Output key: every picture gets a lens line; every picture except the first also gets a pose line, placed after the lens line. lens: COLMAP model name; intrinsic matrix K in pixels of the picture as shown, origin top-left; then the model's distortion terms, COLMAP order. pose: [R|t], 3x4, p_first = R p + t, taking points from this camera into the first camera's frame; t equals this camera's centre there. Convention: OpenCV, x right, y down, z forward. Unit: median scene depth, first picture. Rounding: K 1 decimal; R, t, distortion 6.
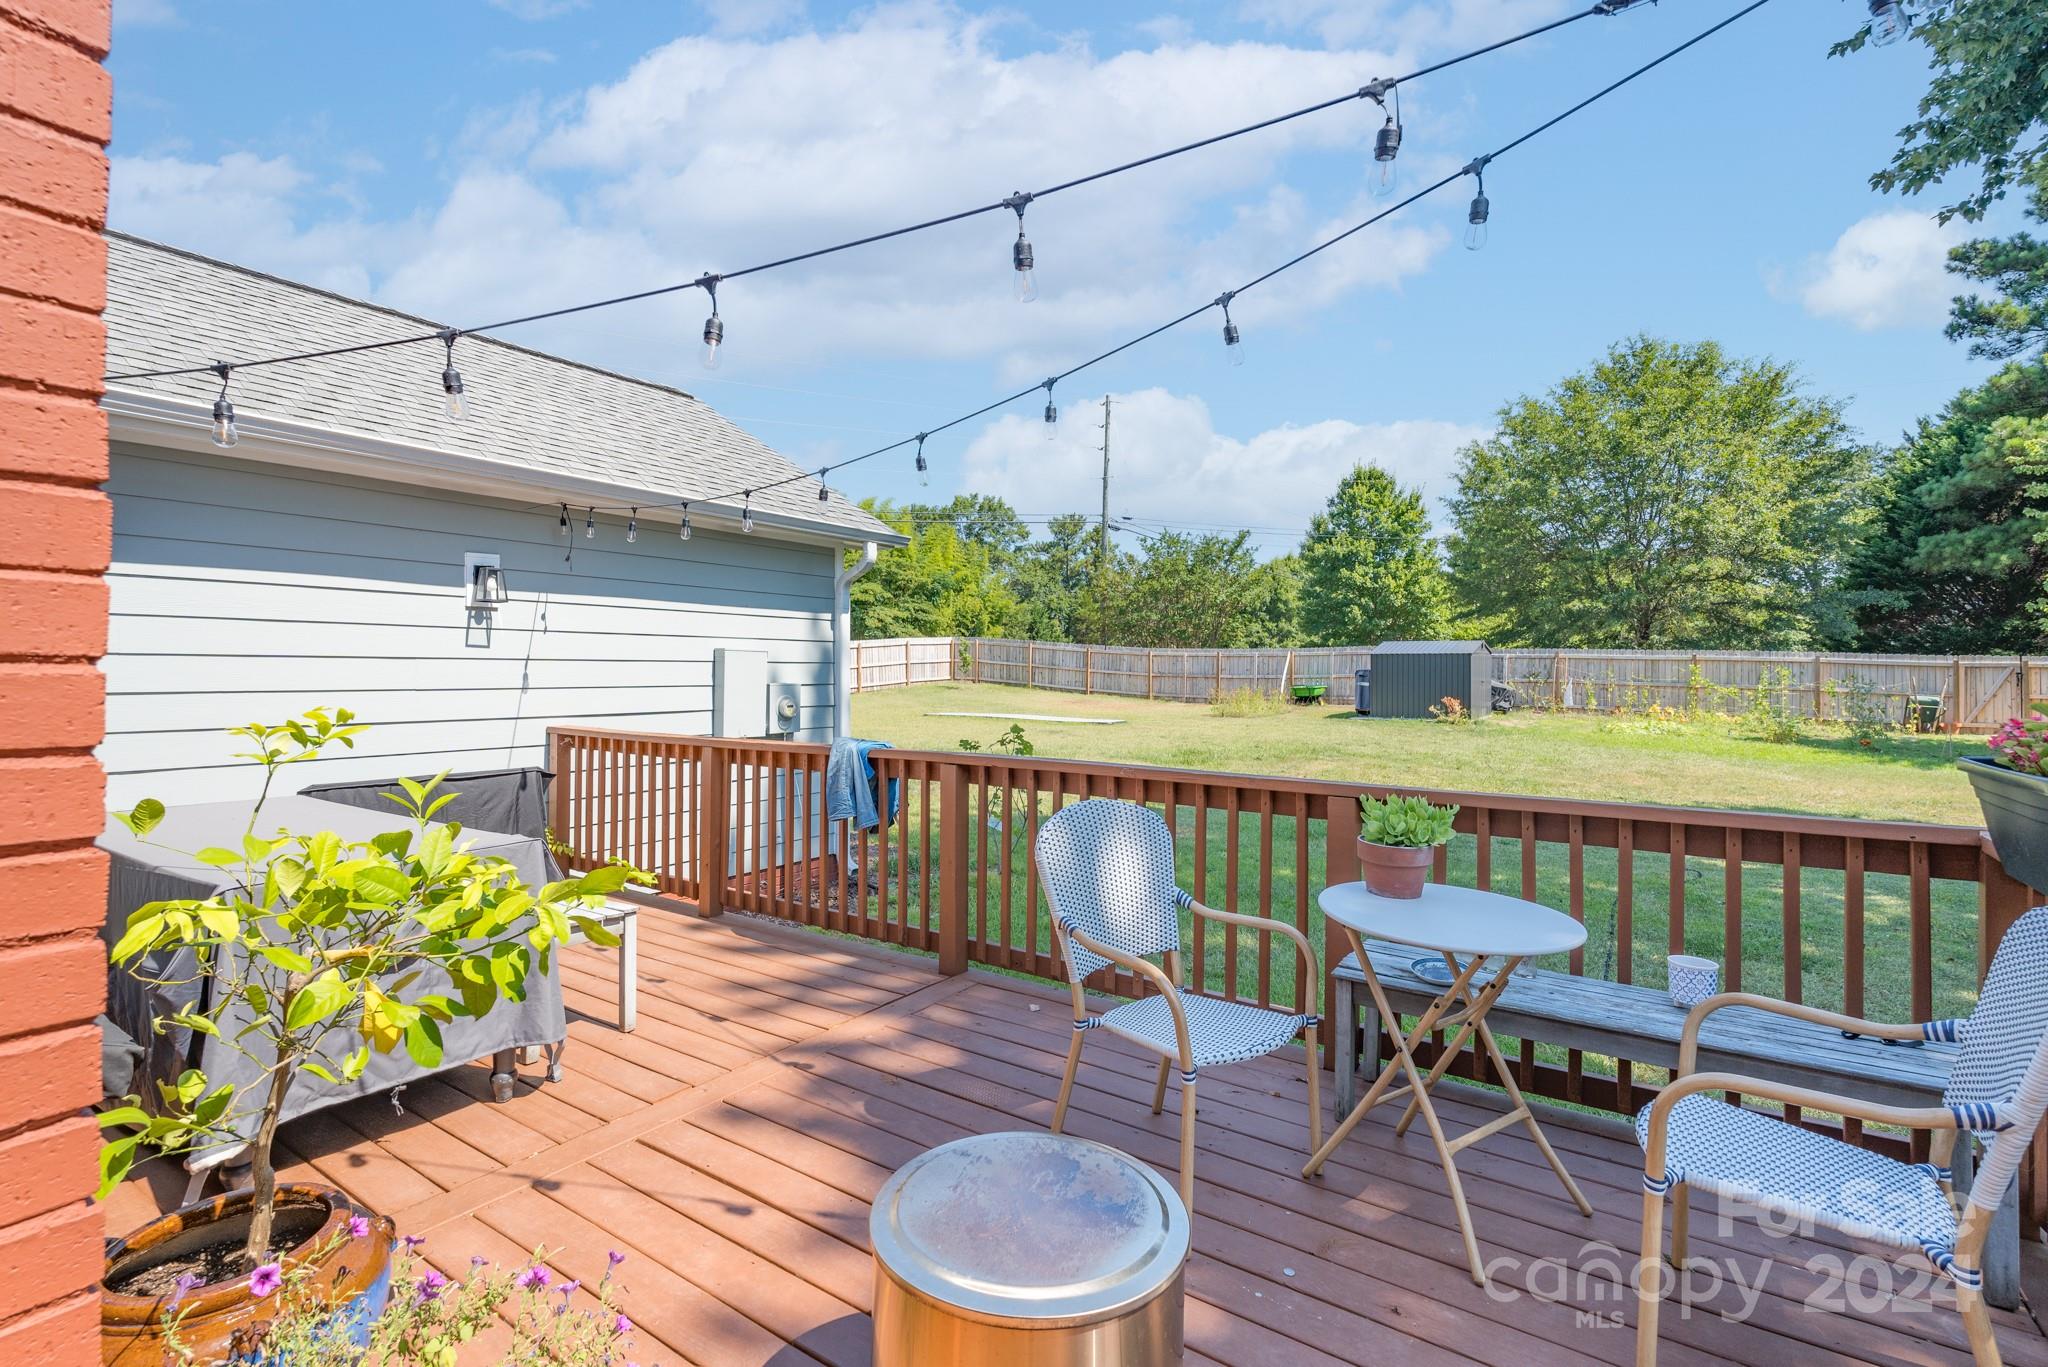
lens RADIAL K [[941.9, 0, 1024.0], [0, 941.9, 683.5], [0, 0, 1]] dist [-0.002430, -0.000300]
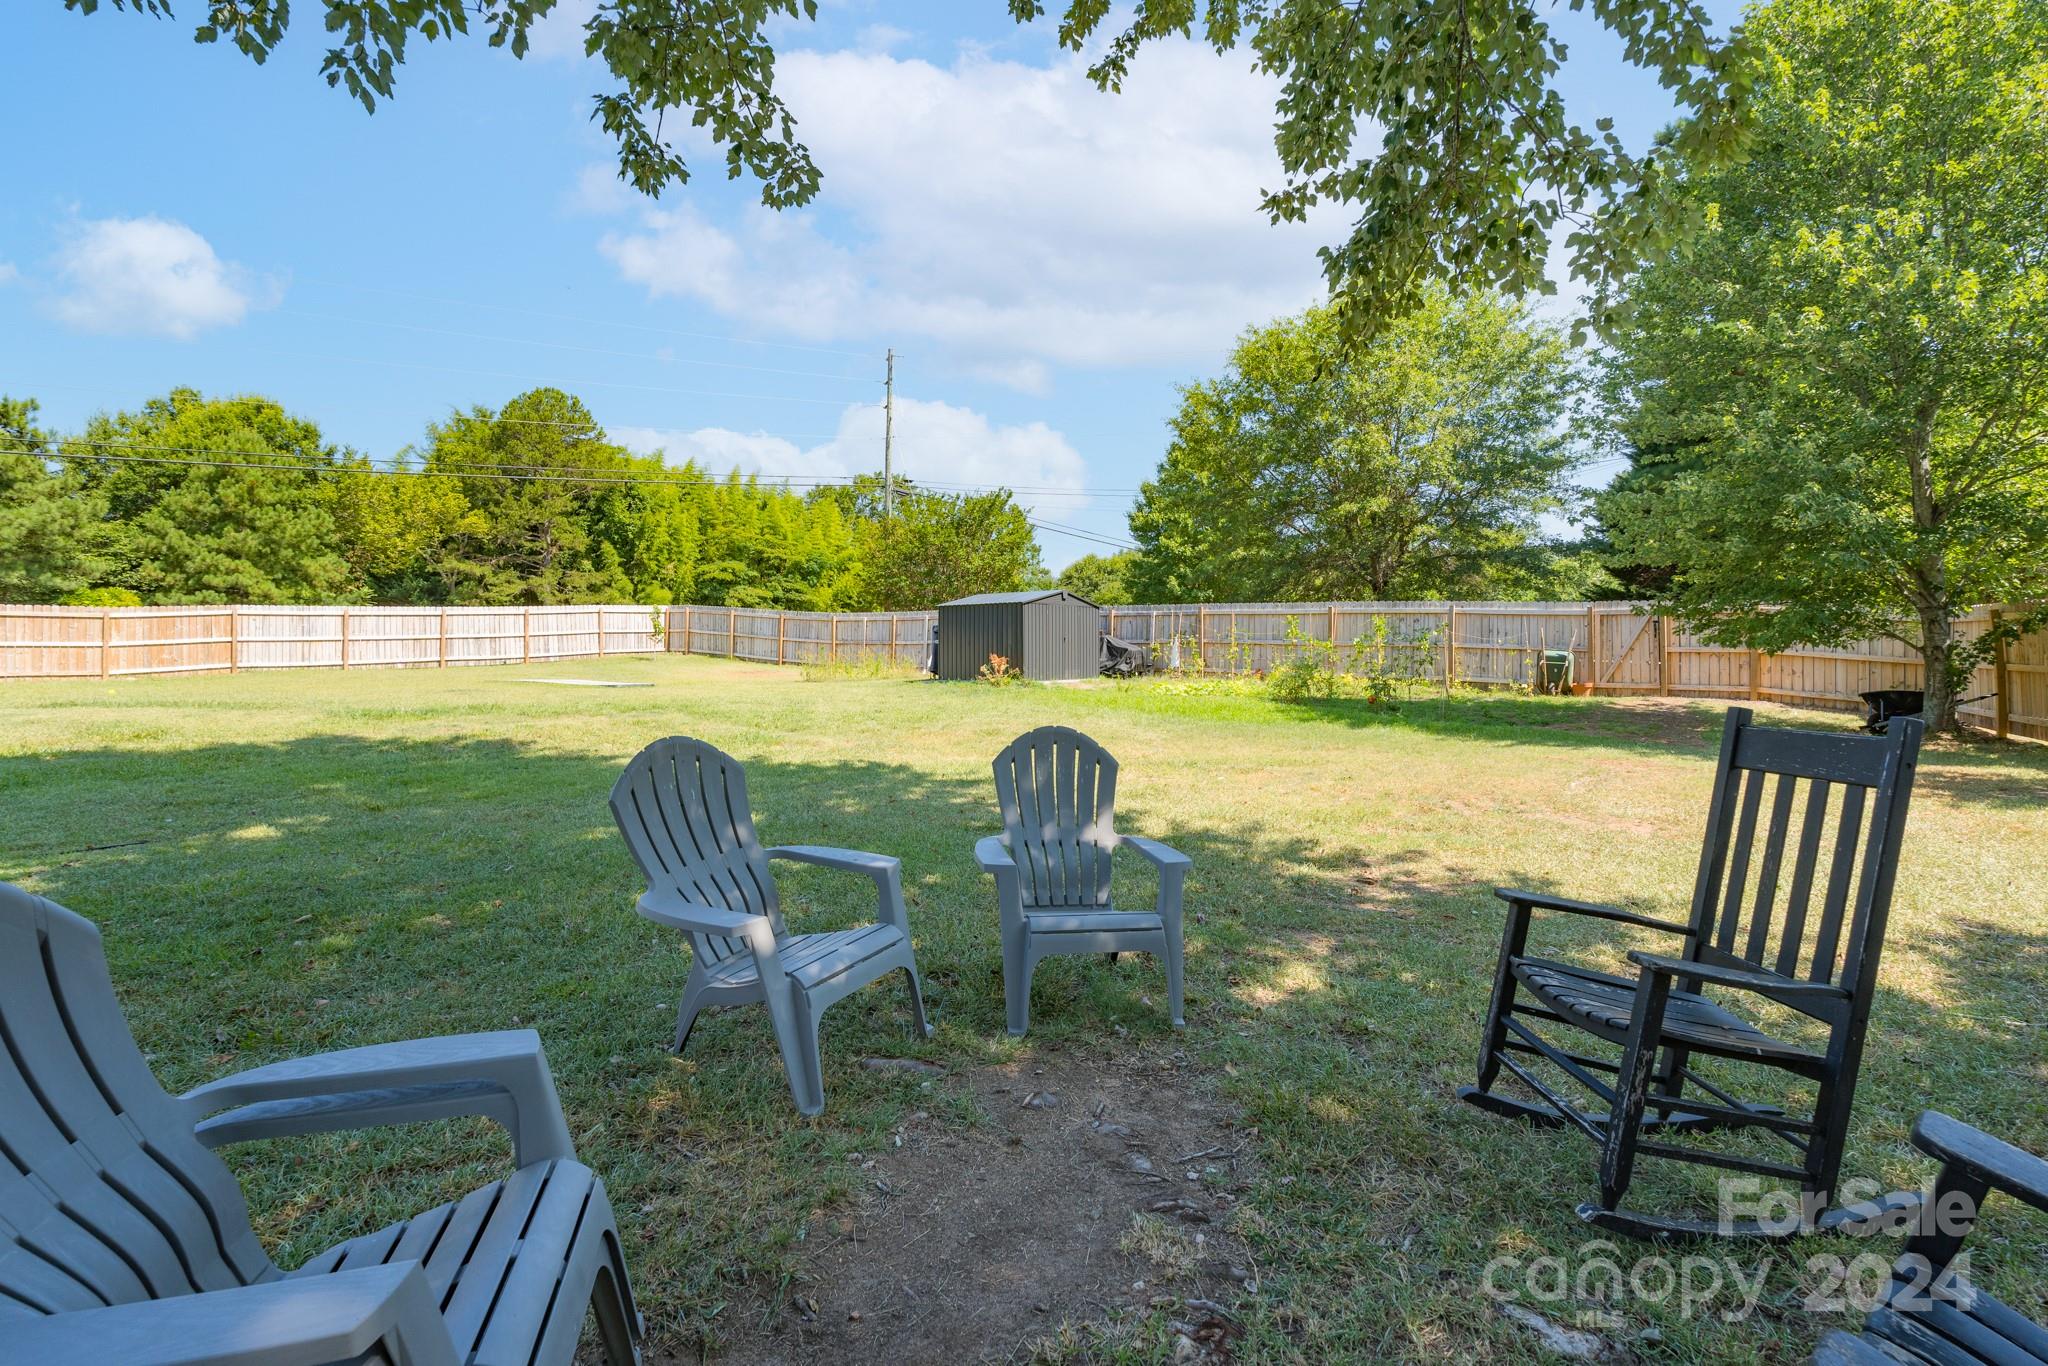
lens RADIAL K [[937.4, 0, 1024.0], [0, 937.4, 683.0], [0, 0, 1]] dist [0.000471, -0.011217]
pose [[0.999486, -0.001809, -0.031993, 0.242435], [0.002053, 0.999969, 0.007591, 0.016331], [0.031979, -0.007653, 0.999459, 0.074076]]
